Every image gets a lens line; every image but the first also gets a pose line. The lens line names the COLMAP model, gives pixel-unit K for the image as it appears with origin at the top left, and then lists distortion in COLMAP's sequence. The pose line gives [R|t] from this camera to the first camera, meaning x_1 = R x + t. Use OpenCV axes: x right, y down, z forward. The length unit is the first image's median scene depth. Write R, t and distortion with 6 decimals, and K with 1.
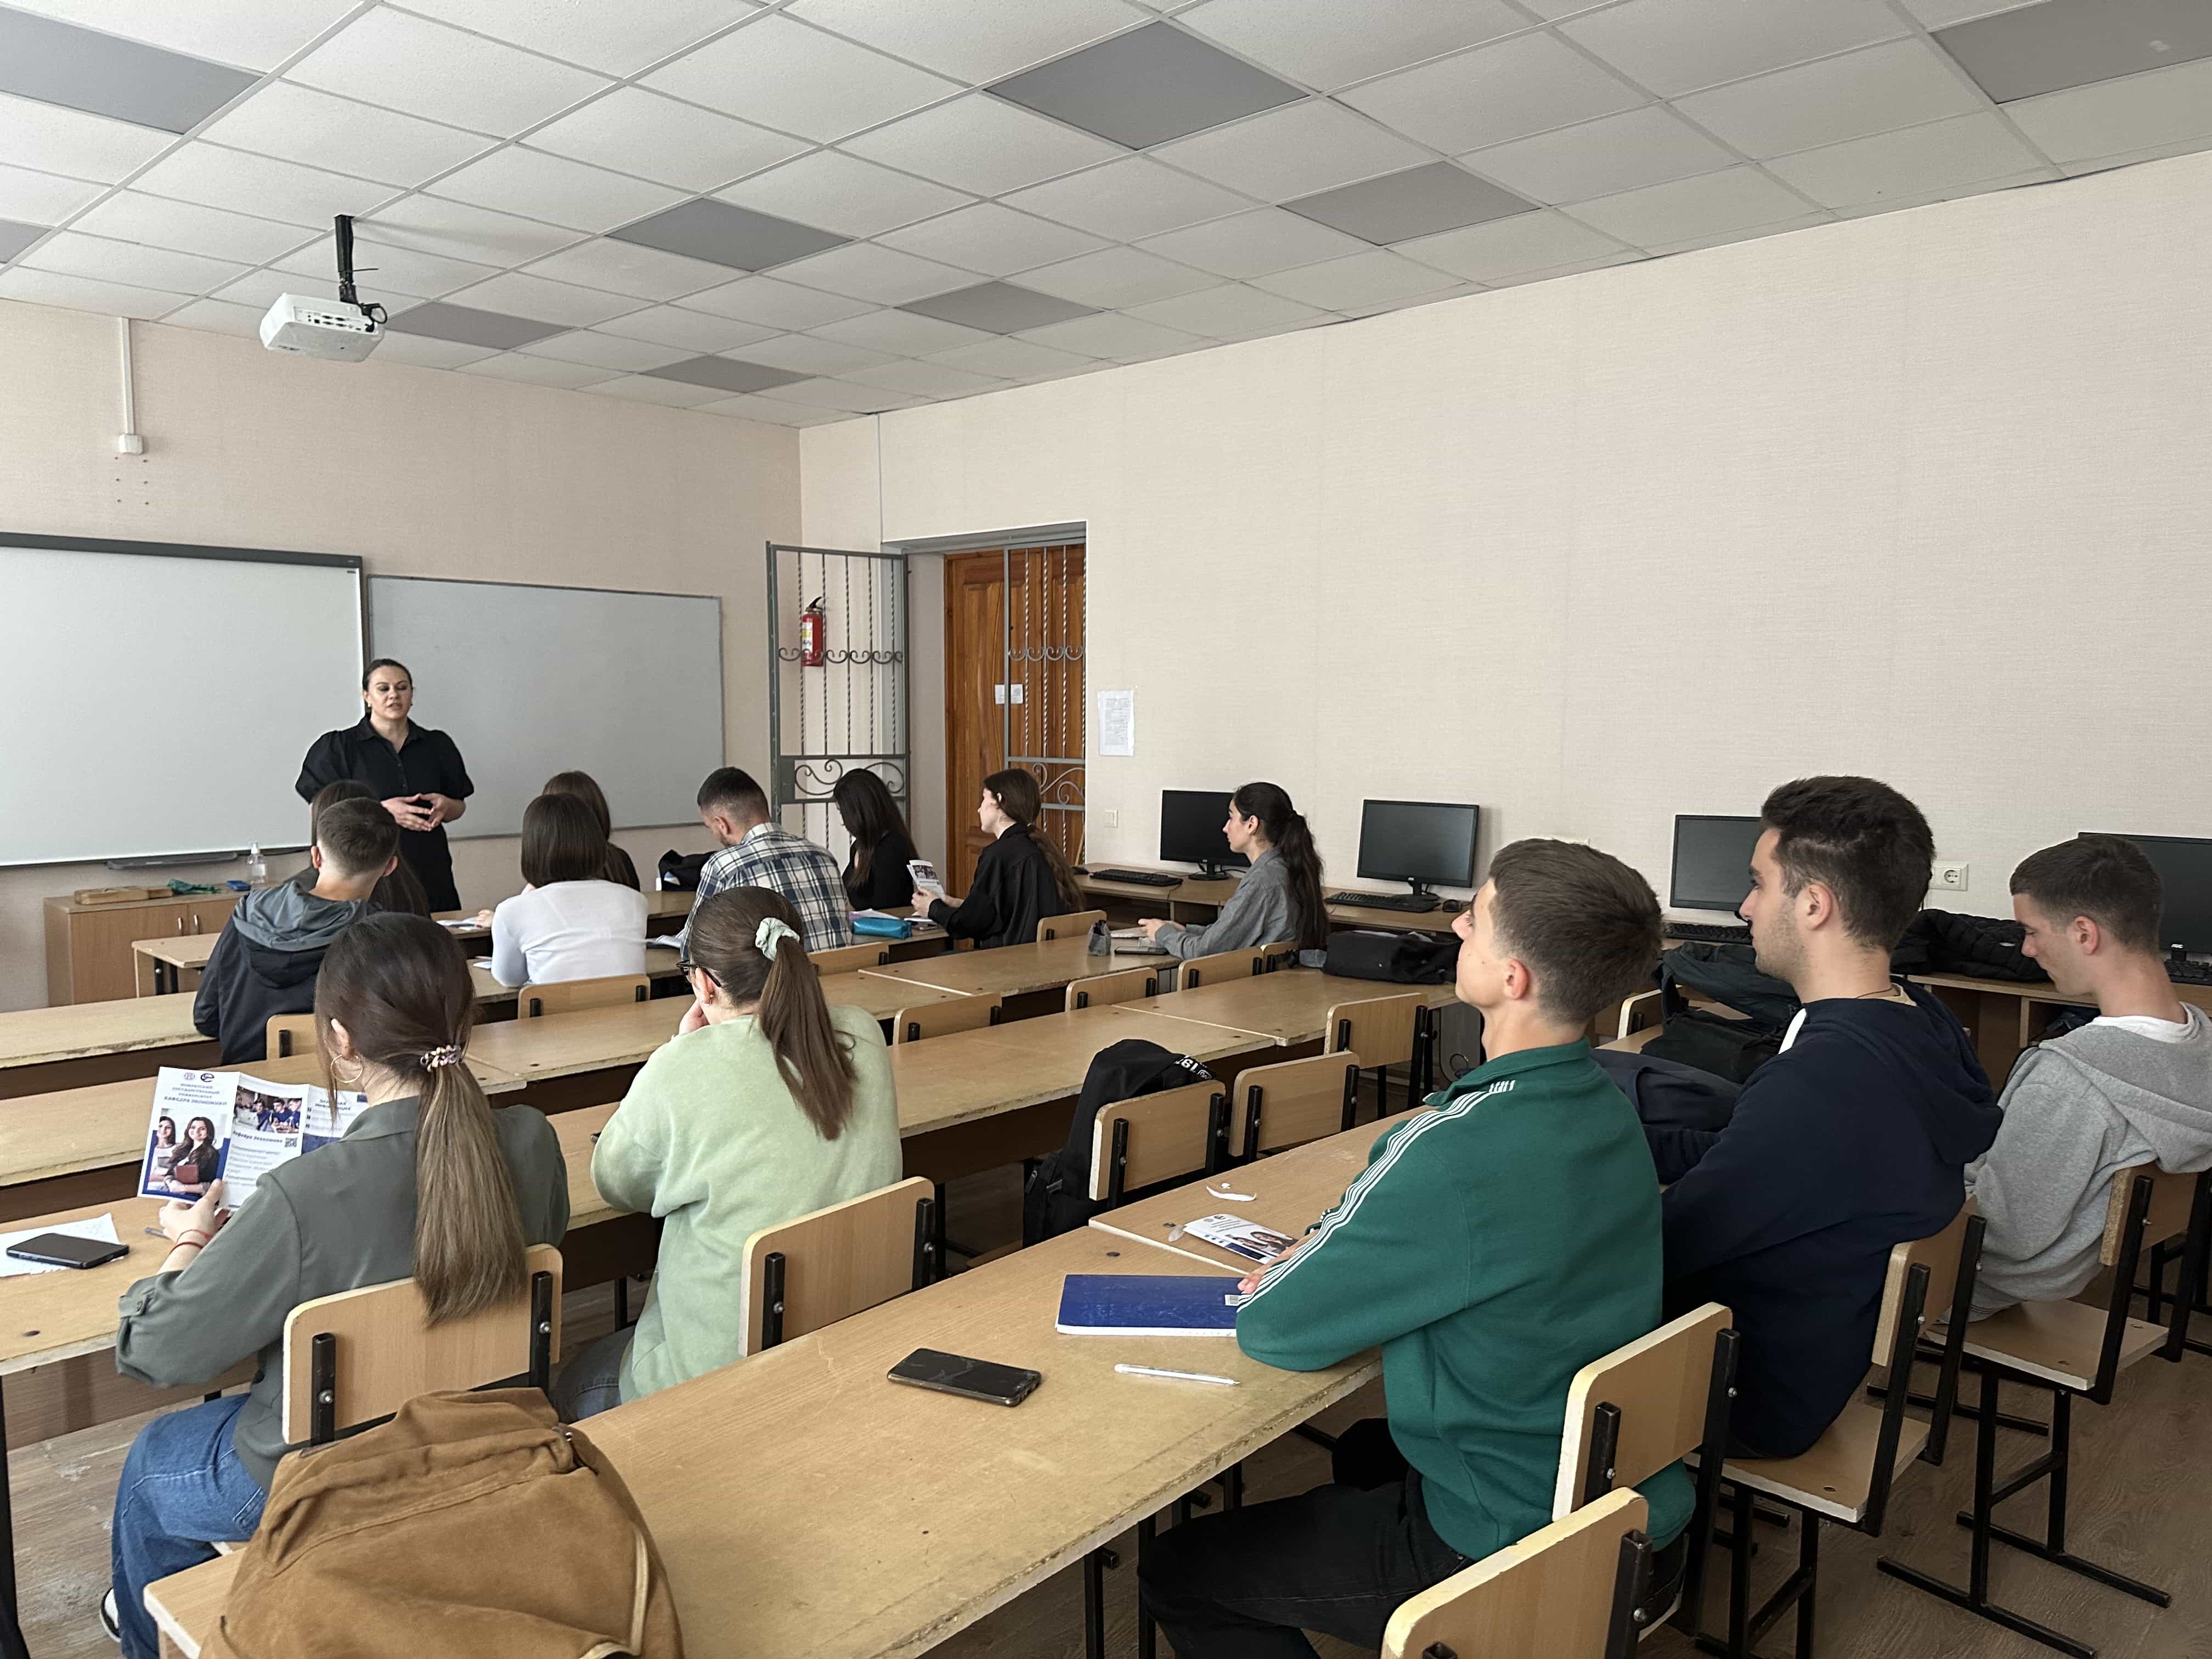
lens RADIAL K [[1561.1, 0, 1102.5], [0, 1561.1, 839.7], [0, 0, 1]] dist [0.102351, -0.139663]
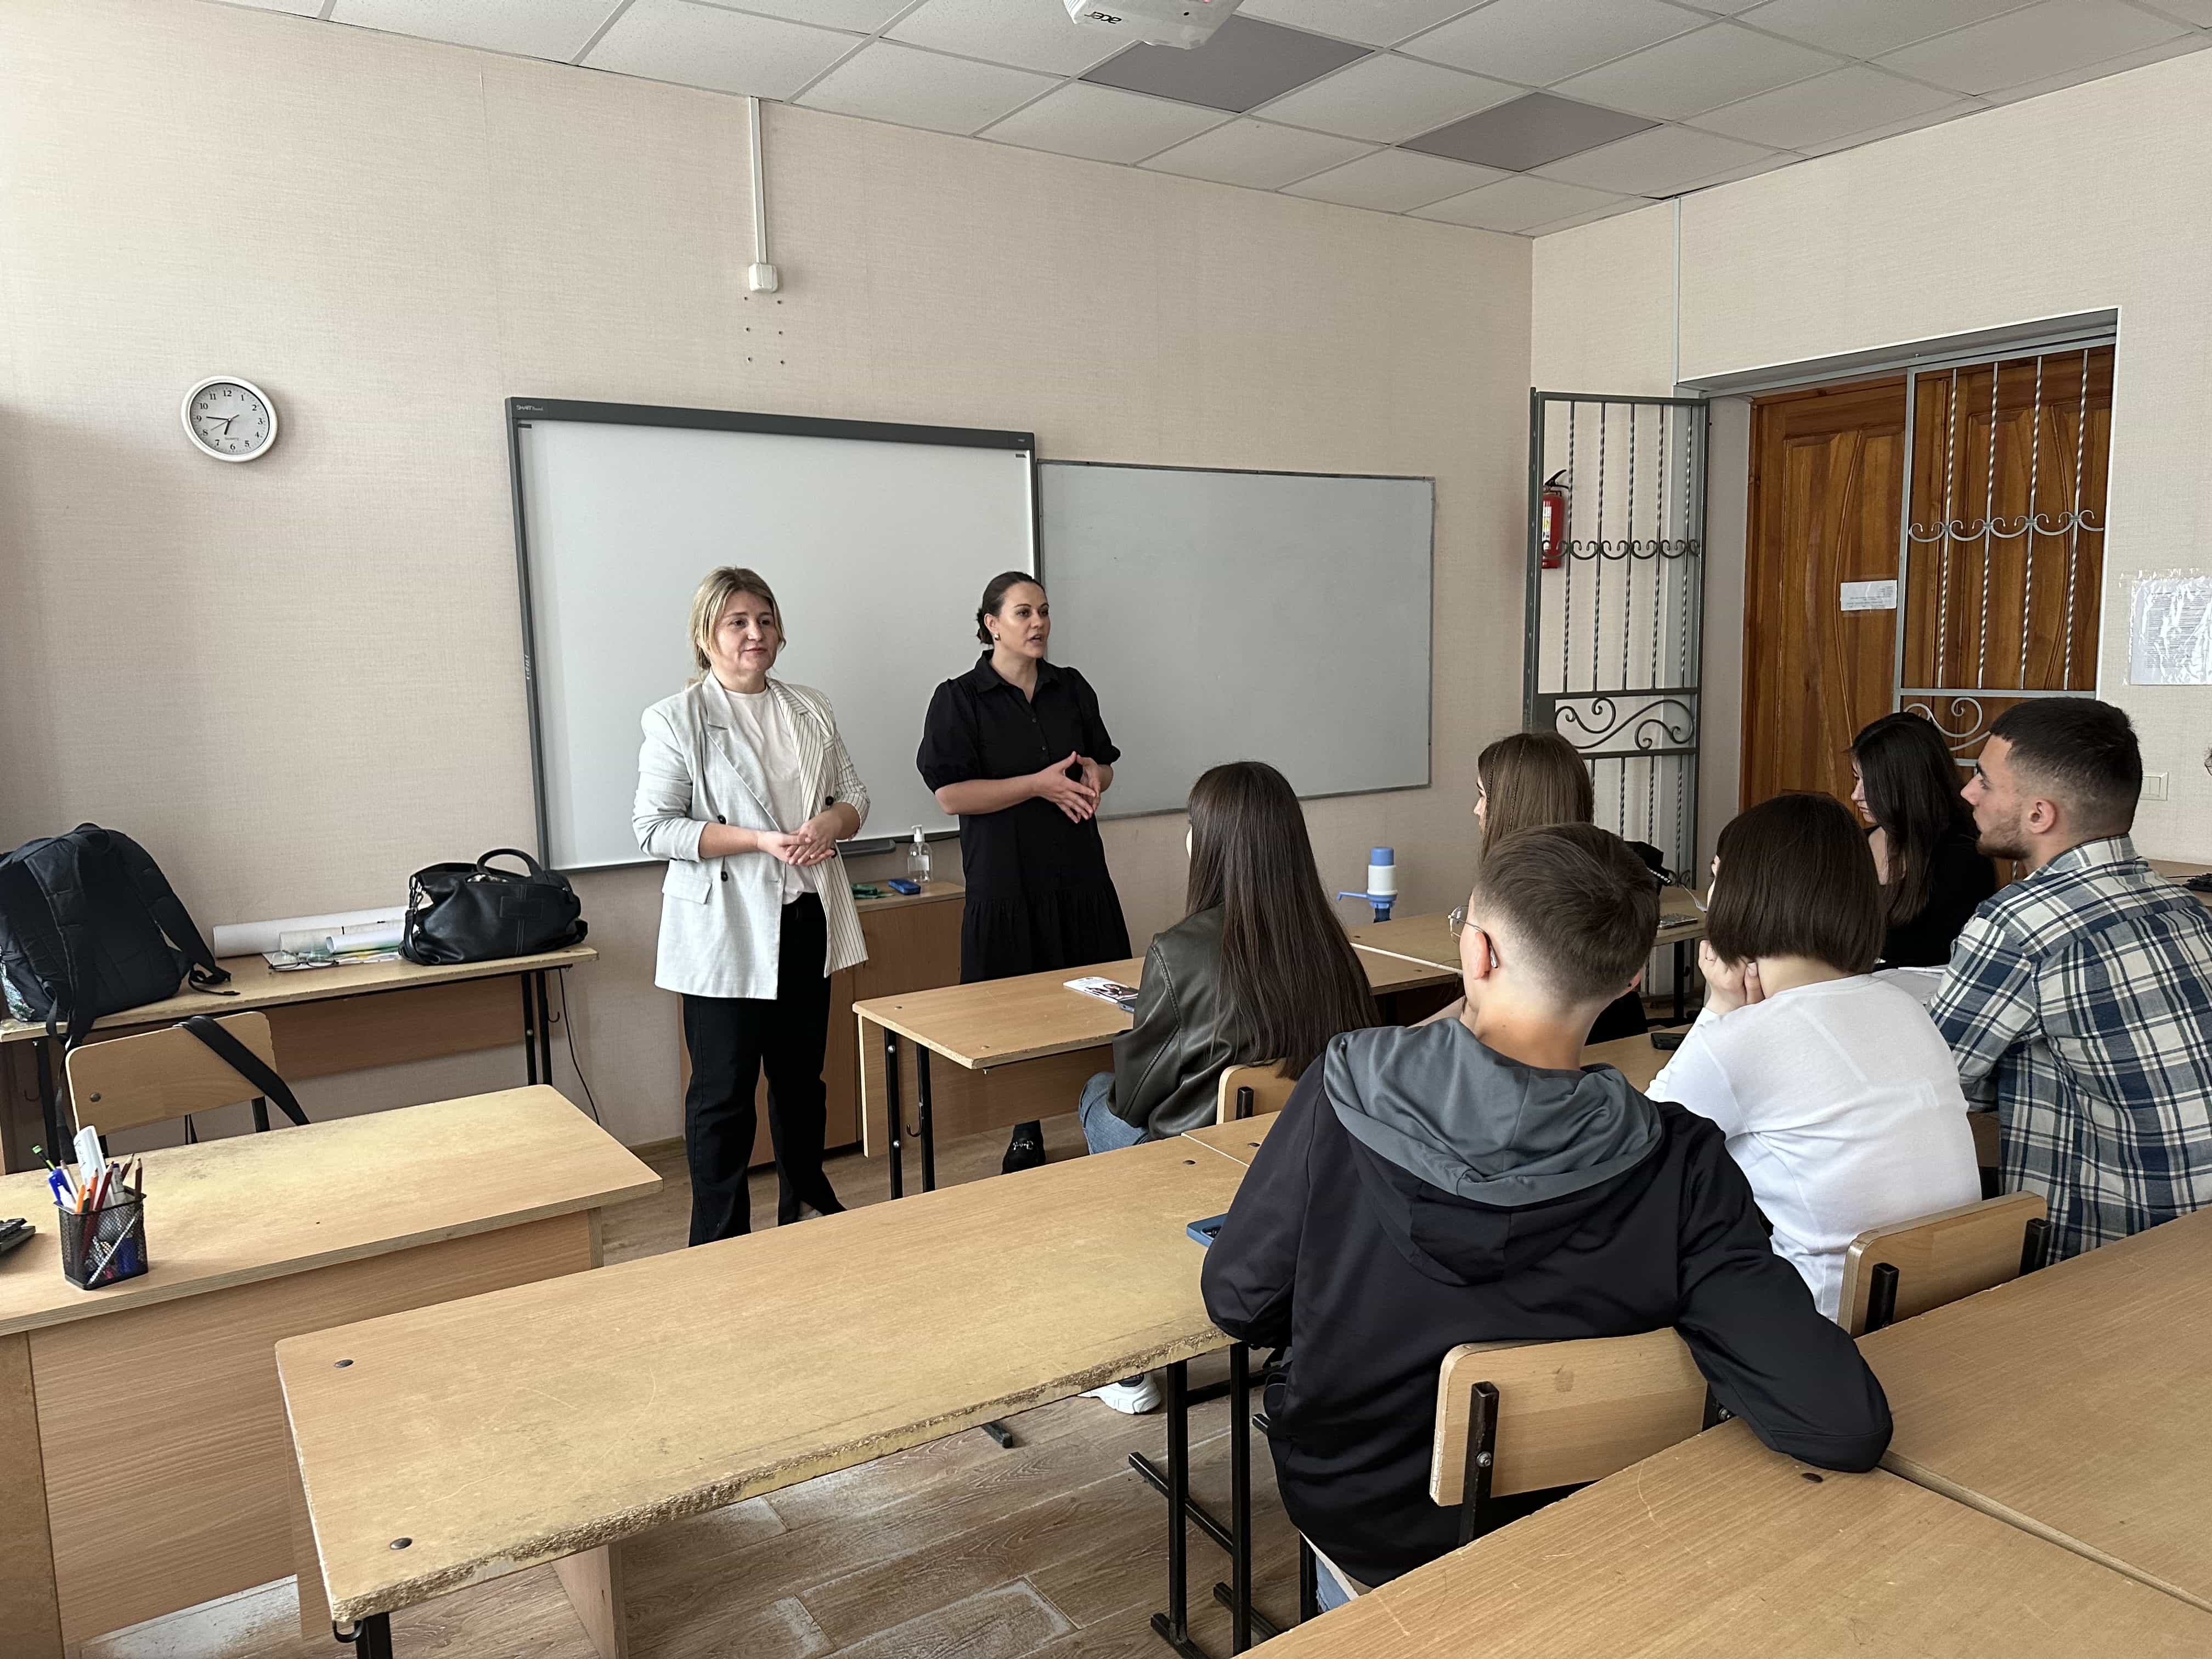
lens RADIAL K [[1561.1, 0, 1102.5], [0, 1561.1, 839.7], [0, 0, 1]] dist [0.102351, -0.139663]
pose [[0.973403, 0.004584, -0.229053, -0.230417], [0.005864, 0.998974, 0.044914, -0.020354], [0.229023, -0.045063, 0.972377, 0.252374]]
